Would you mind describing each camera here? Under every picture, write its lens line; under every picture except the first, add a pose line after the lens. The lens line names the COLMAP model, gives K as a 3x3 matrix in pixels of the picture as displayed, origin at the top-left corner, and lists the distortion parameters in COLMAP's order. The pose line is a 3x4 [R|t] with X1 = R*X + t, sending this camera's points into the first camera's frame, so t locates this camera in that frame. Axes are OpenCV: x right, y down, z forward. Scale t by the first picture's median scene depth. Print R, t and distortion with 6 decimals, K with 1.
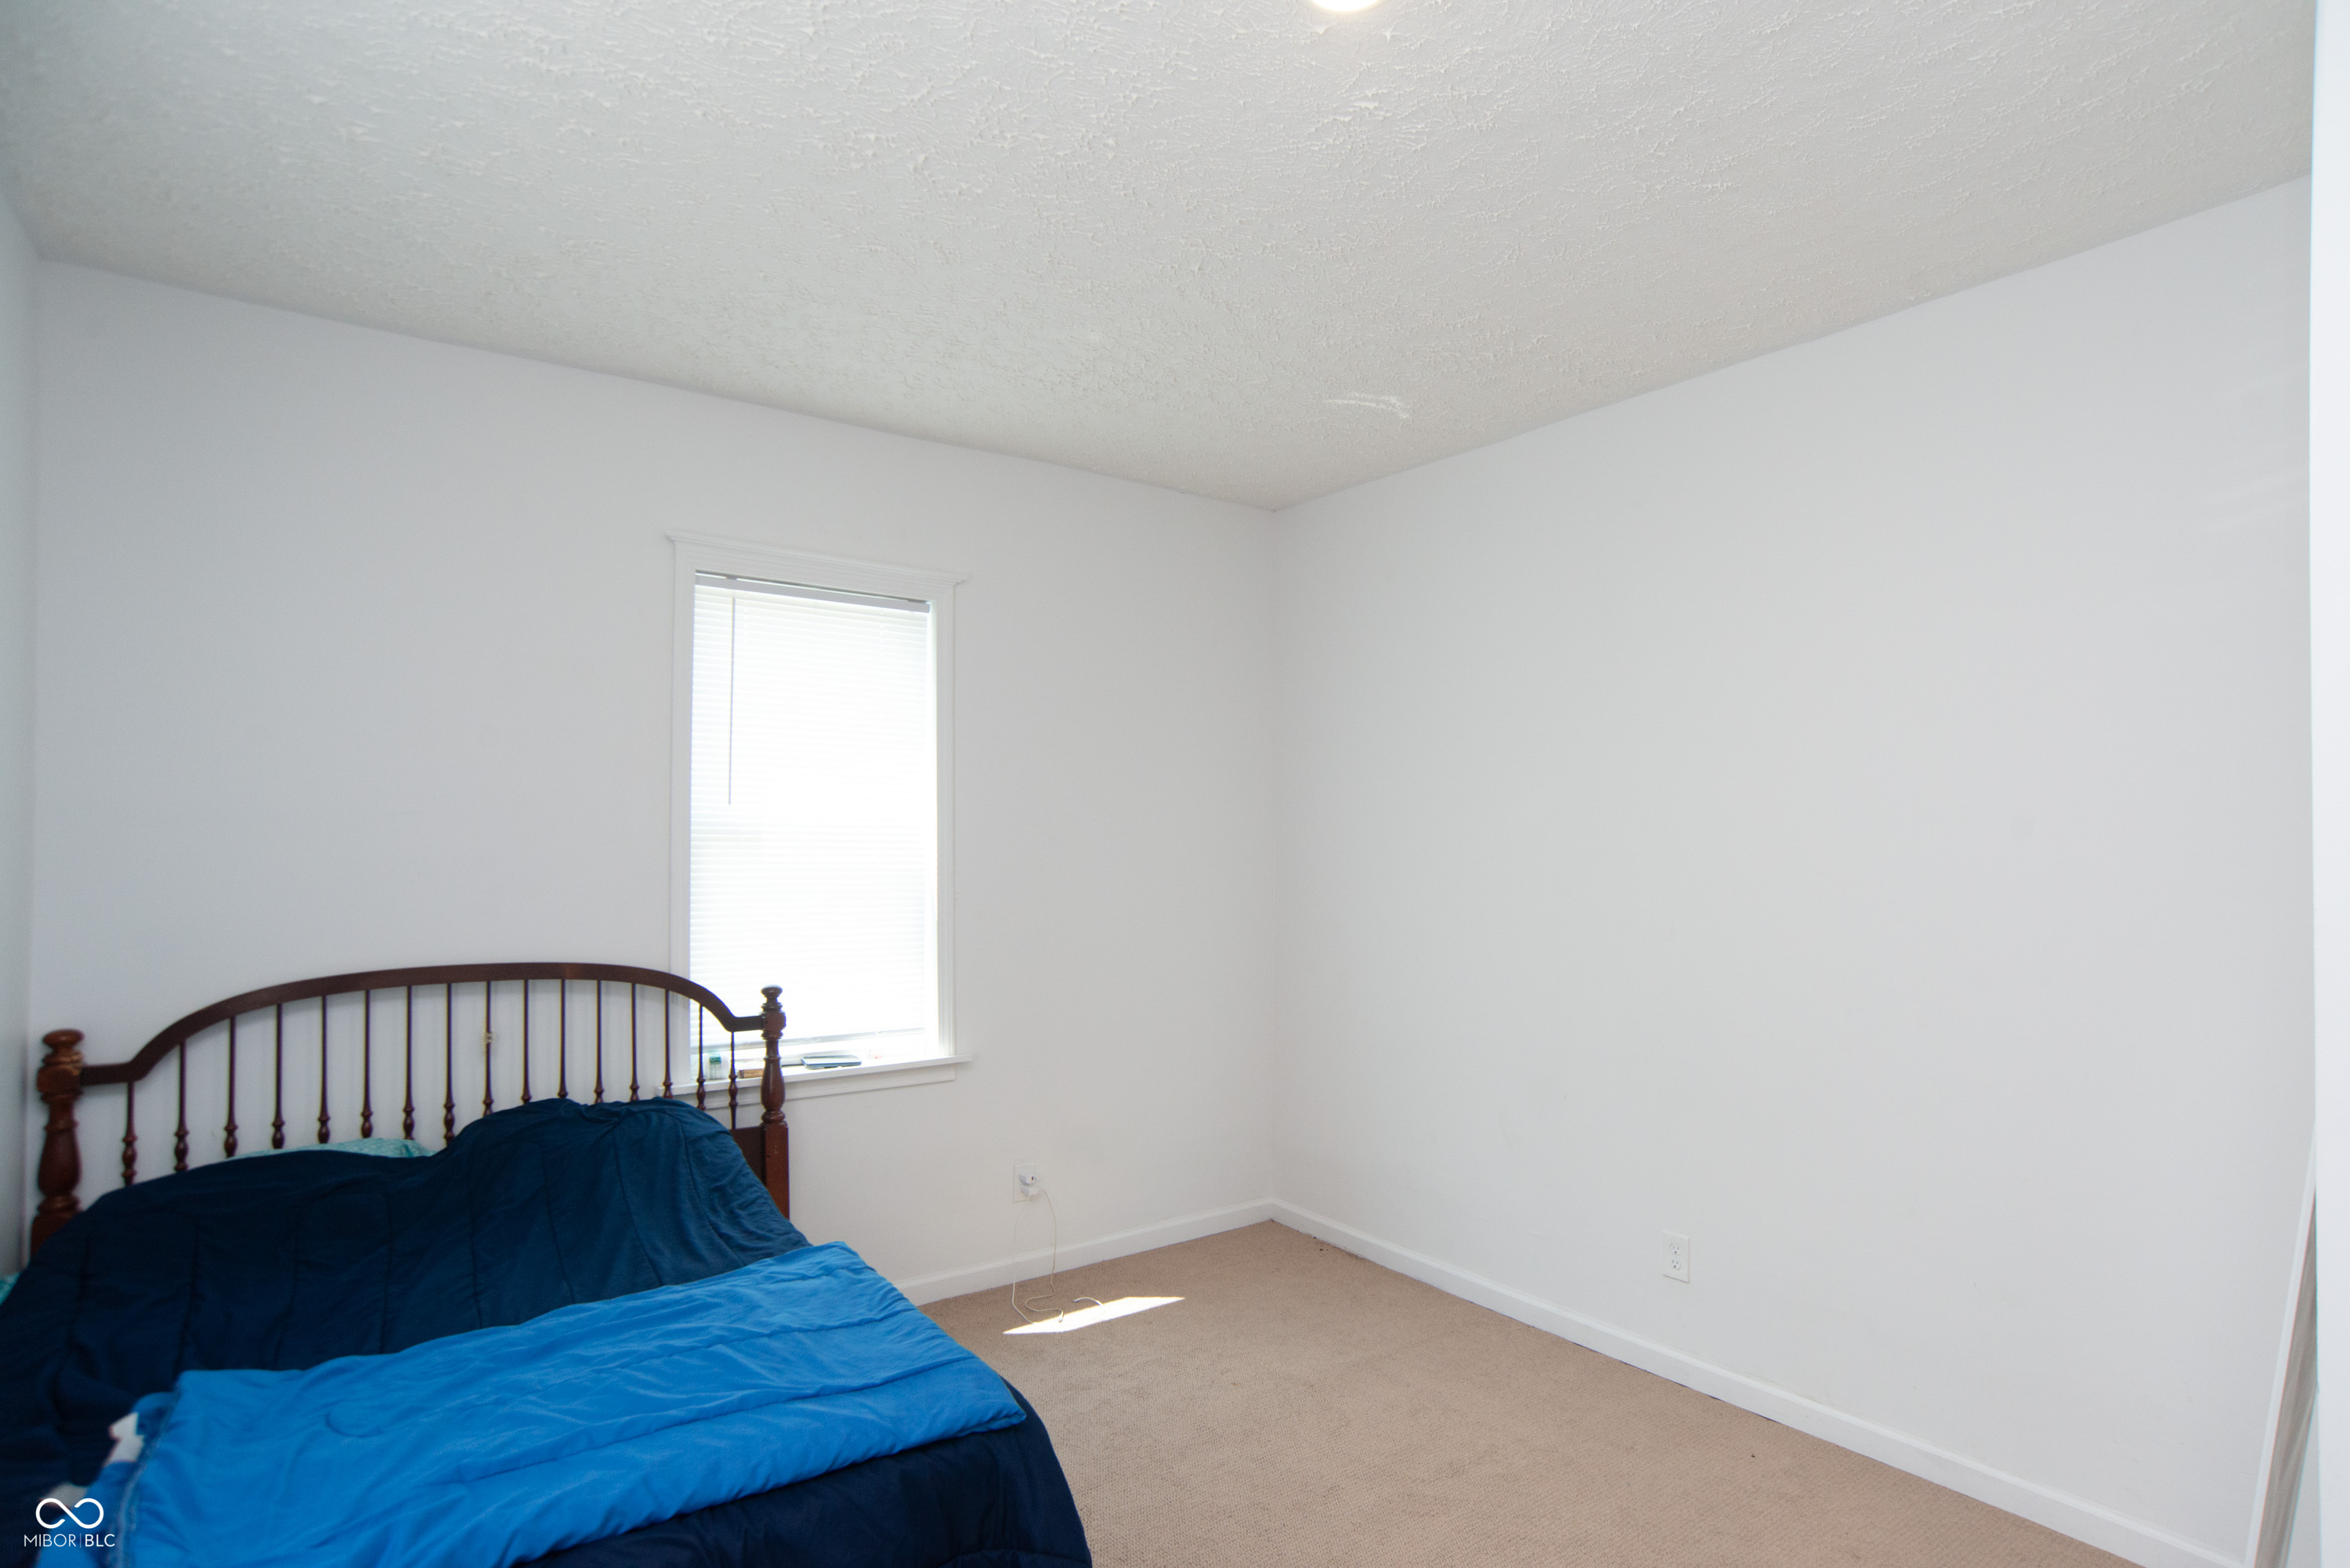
lens RADIAL K [[1192.6, 0, 1203.6], [0, 1192.6, 812.0], [0, 0, 1]] dist [-0.086796, 0.048358]
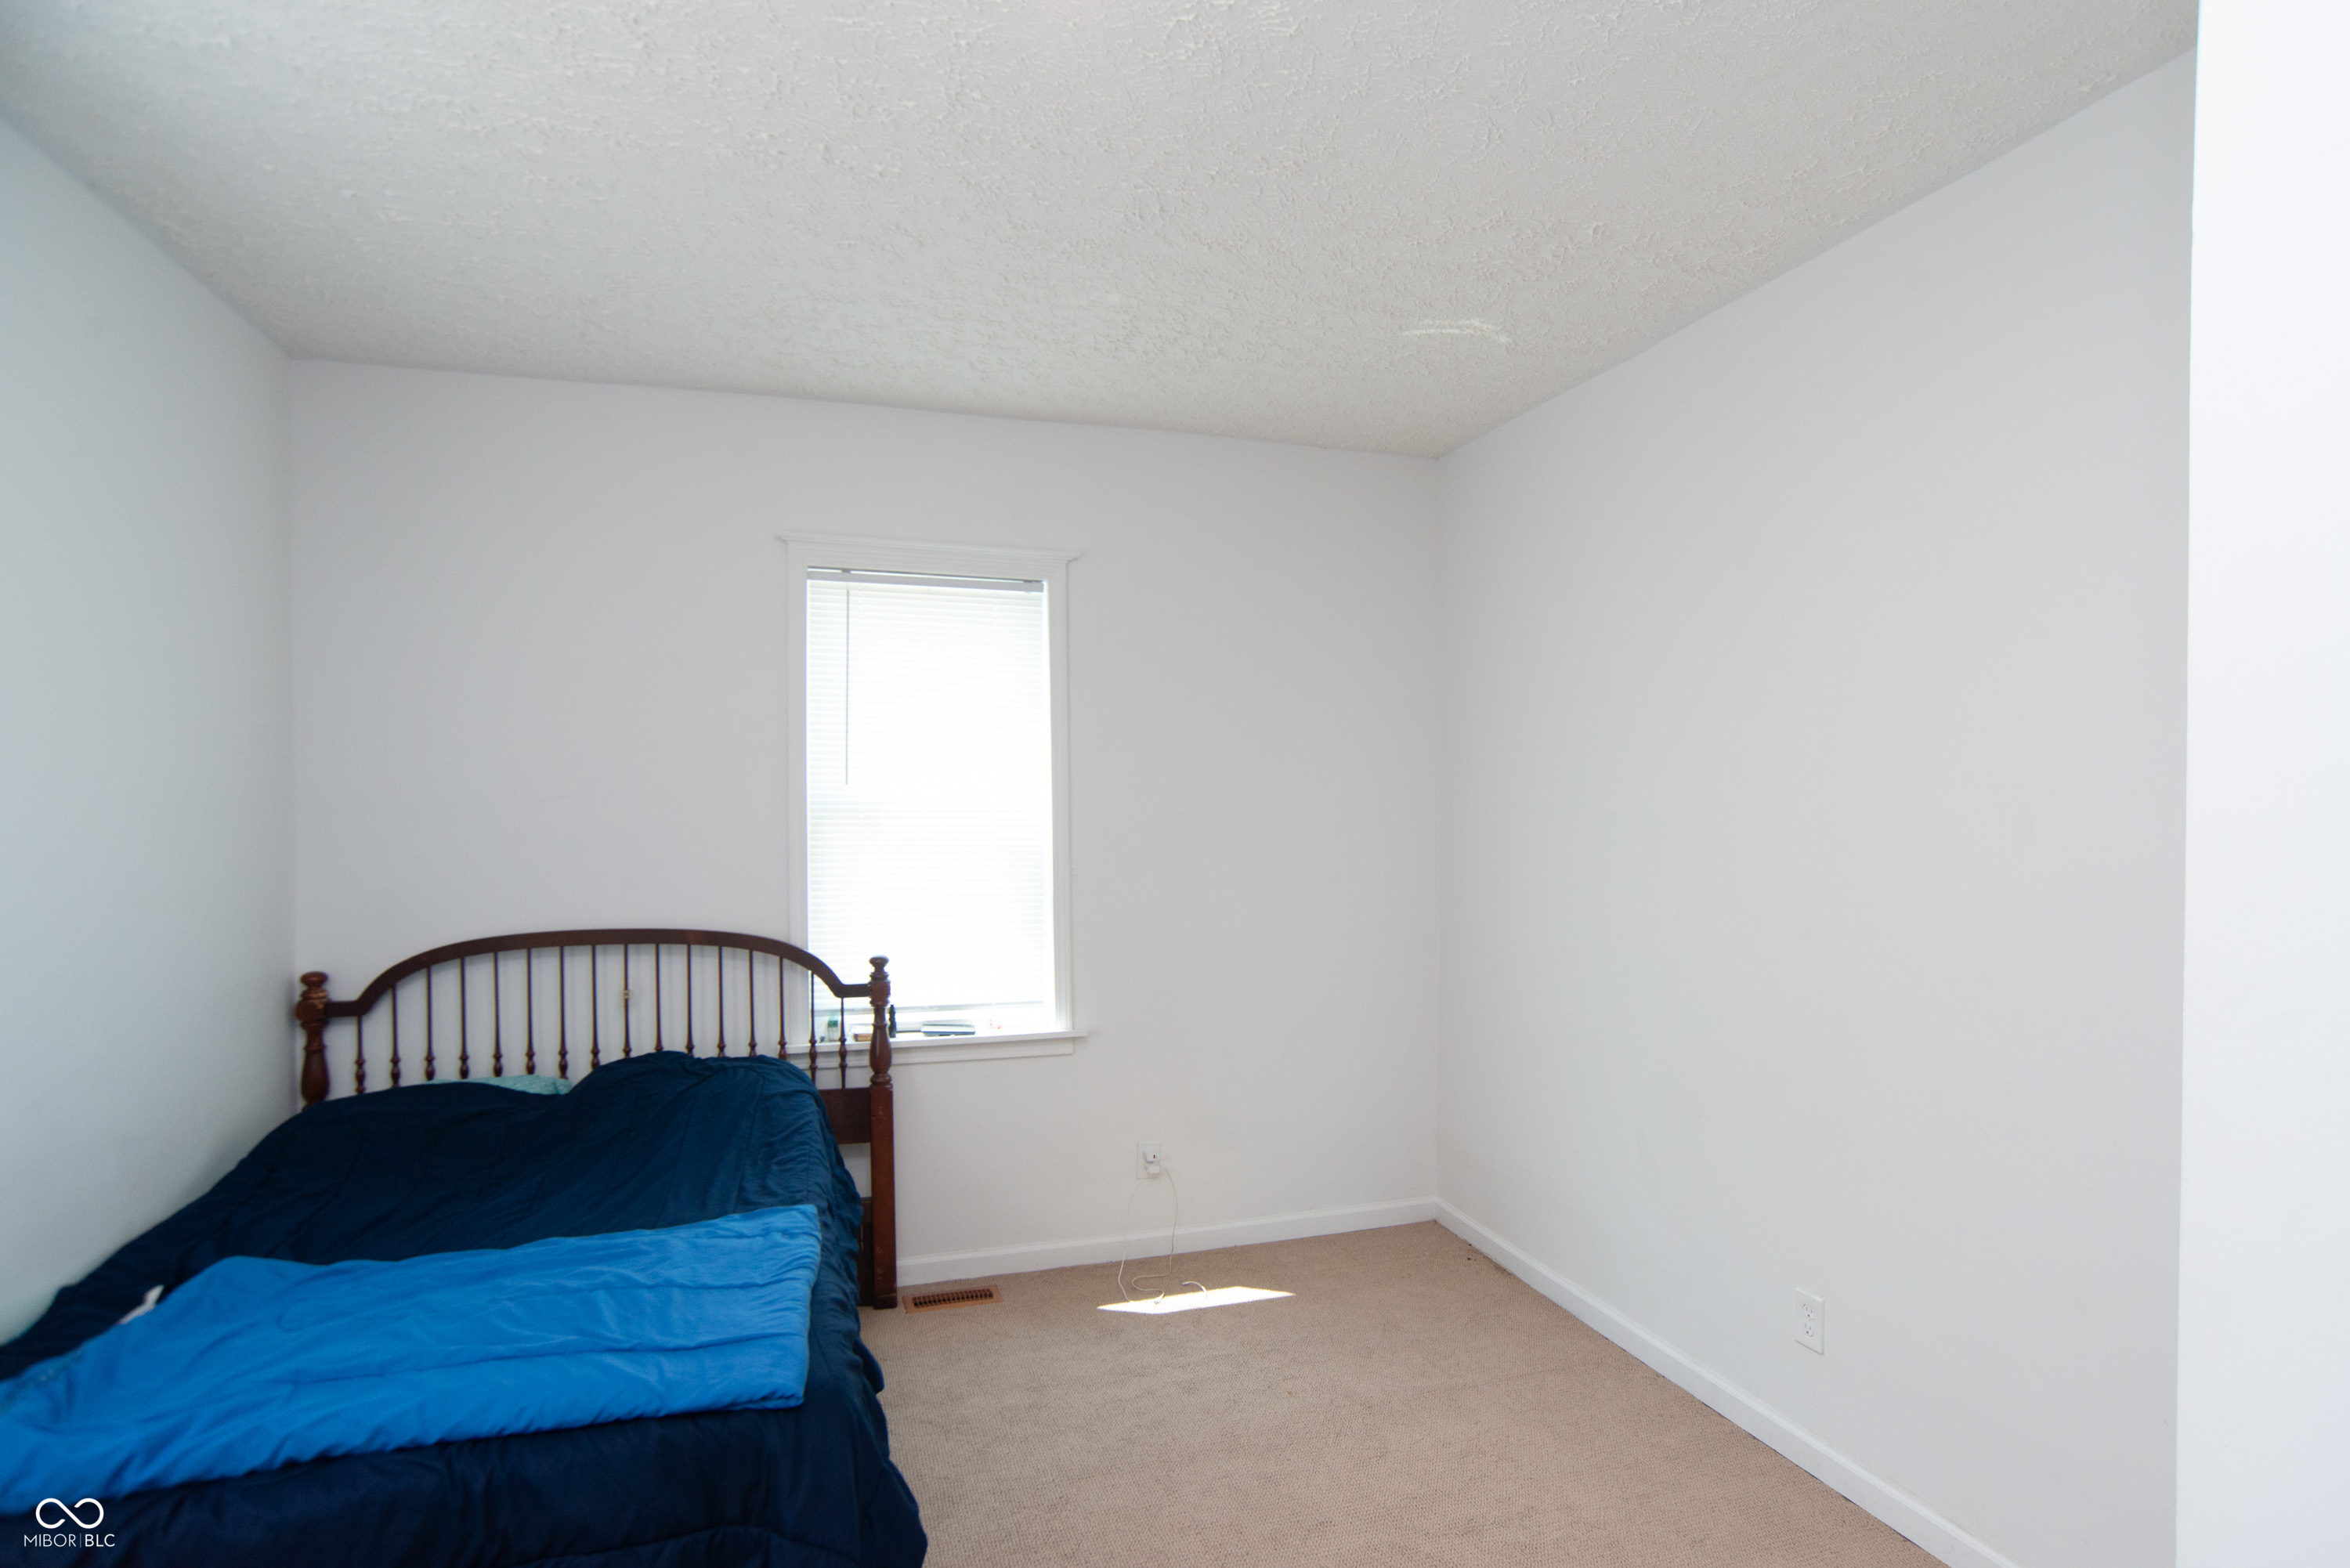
lens RADIAL K [[1192.6, 0, 1203.6], [0, 1192.6, 812.0], [0, 0, 1]] dist [-0.086796, 0.048358]
pose [[0.947920, -0.001707, -0.318505, 0.271869], [0.010127, 0.999642, 0.024783, -0.005666], [0.318348, -0.026718, 0.947597, 0.096582]]
